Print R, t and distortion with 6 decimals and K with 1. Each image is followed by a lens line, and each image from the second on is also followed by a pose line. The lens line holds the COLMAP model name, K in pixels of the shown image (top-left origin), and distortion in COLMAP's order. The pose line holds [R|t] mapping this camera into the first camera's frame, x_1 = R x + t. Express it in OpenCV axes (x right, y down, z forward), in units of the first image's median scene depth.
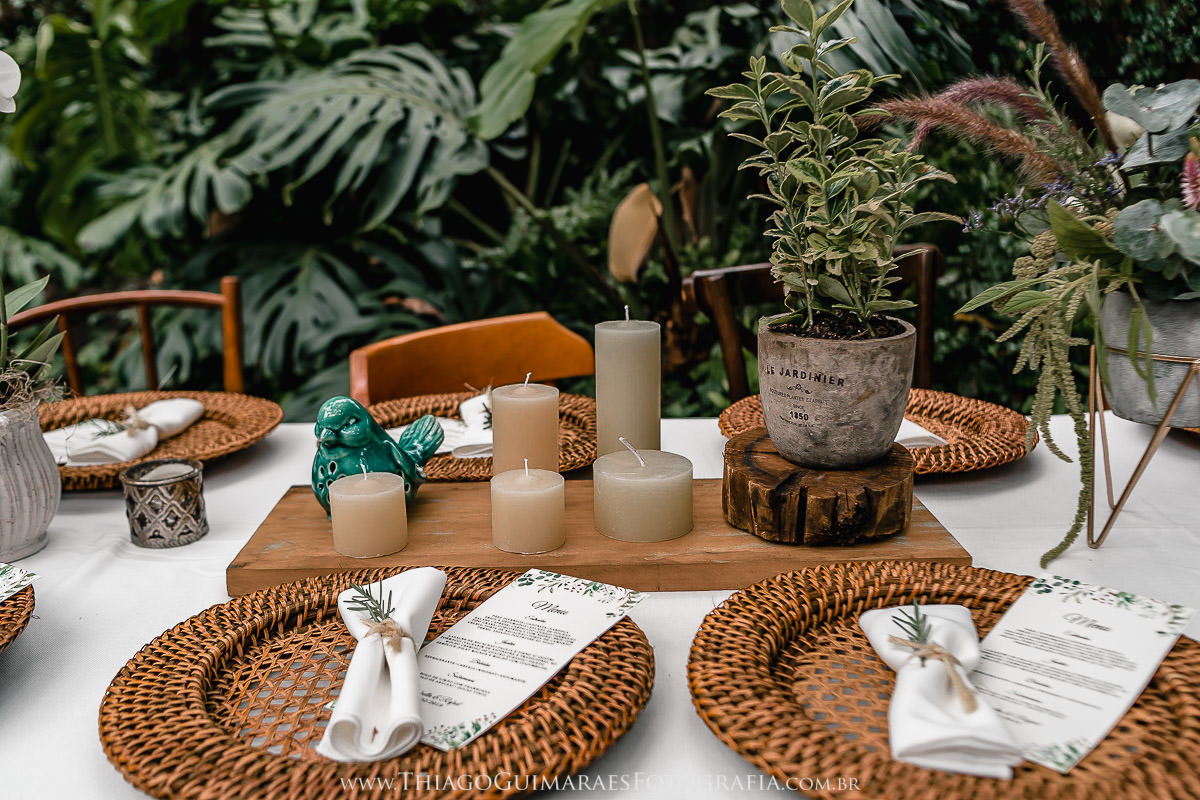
lens RADIAL K [[1156.9, 0, 600.0], [0, 1156.9, 400.0], [0, 0, 1]] dist [-0.007197, 0.003343]
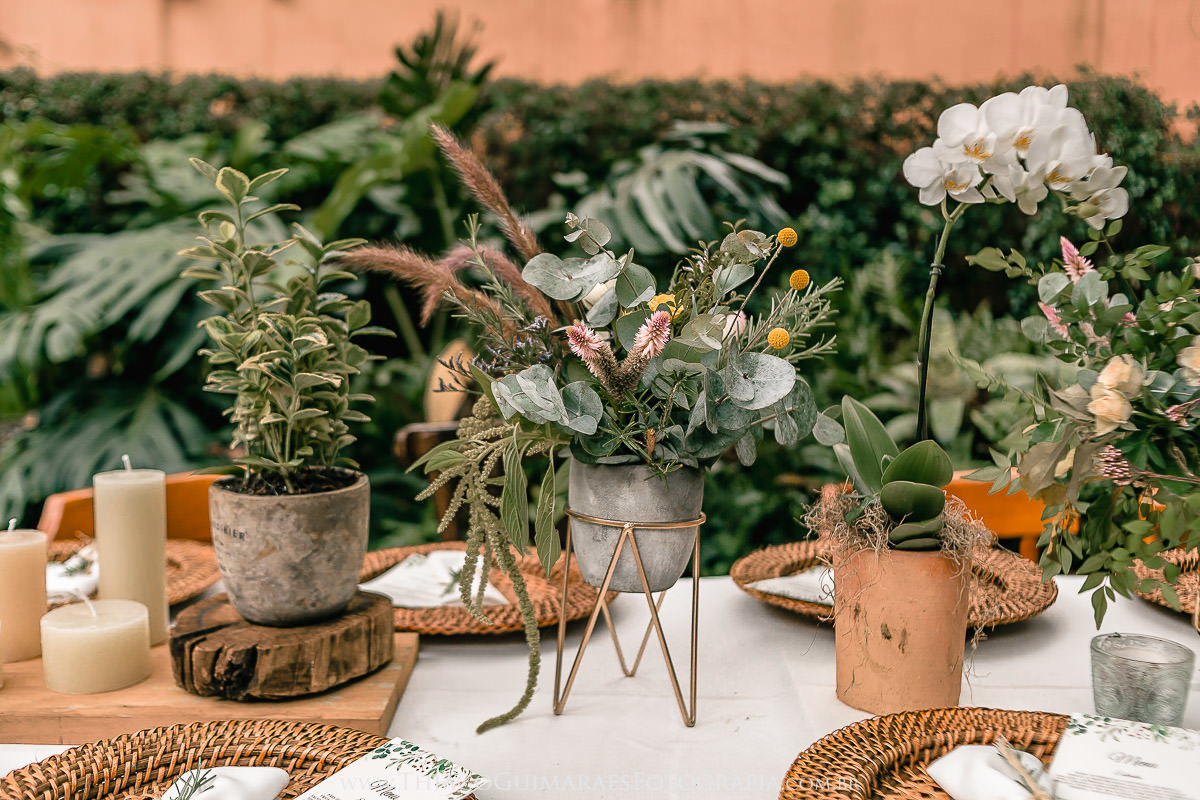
lens RADIAL K [[1156.9, 0, 600.0], [0, 1156.9, 400.0], [0, 0, 1]] dist [-0.007197, 0.003343]
pose [[0.998963, 0.019851, -0.040965, 0.549217], [-0.024917, 0.991576, -0.127109, -0.013974], [0.038096, 0.127998, 0.991042, -0.007484]]
